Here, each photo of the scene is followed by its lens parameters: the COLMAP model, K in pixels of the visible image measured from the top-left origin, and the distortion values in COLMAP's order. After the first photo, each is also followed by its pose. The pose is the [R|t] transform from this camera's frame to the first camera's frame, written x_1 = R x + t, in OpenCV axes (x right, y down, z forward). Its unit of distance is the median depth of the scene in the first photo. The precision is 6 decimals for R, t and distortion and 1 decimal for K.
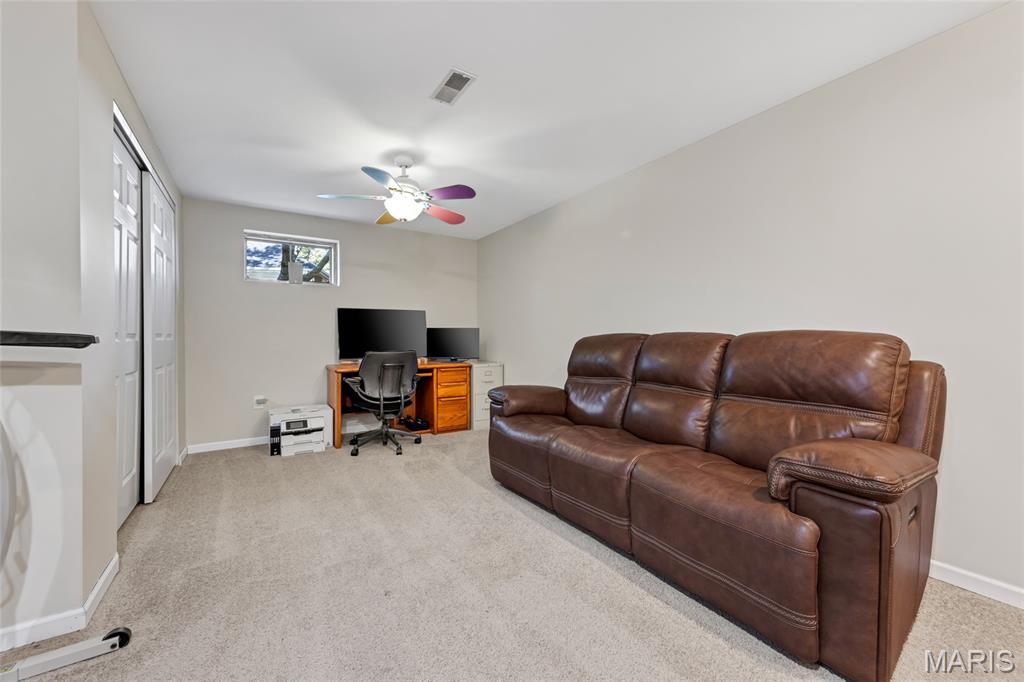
lens RADIAL K [[405.5, 0, 514.5], [0, 405.5, 343.9], [0, 0, 1]] dist [0.018692, 0.000215]
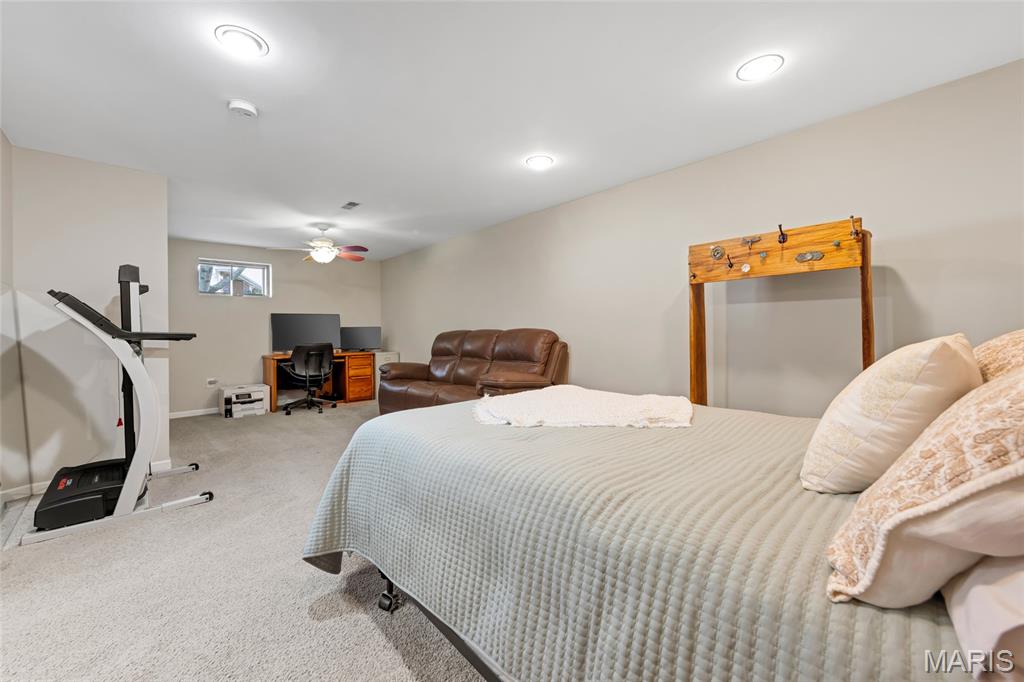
lens RADIAL K [[405.5, 0, 509.6], [0, 405.5, 332.2], [0, 0, 1]] dist [0.018692, 0.000215]
pose [[0.985596, -0.012386, 0.168665, 0.143528], [0.015145, 0.999772, -0.015082, 0.008808], [-0.168440, 0.017419, 0.985558, -0.563666]]
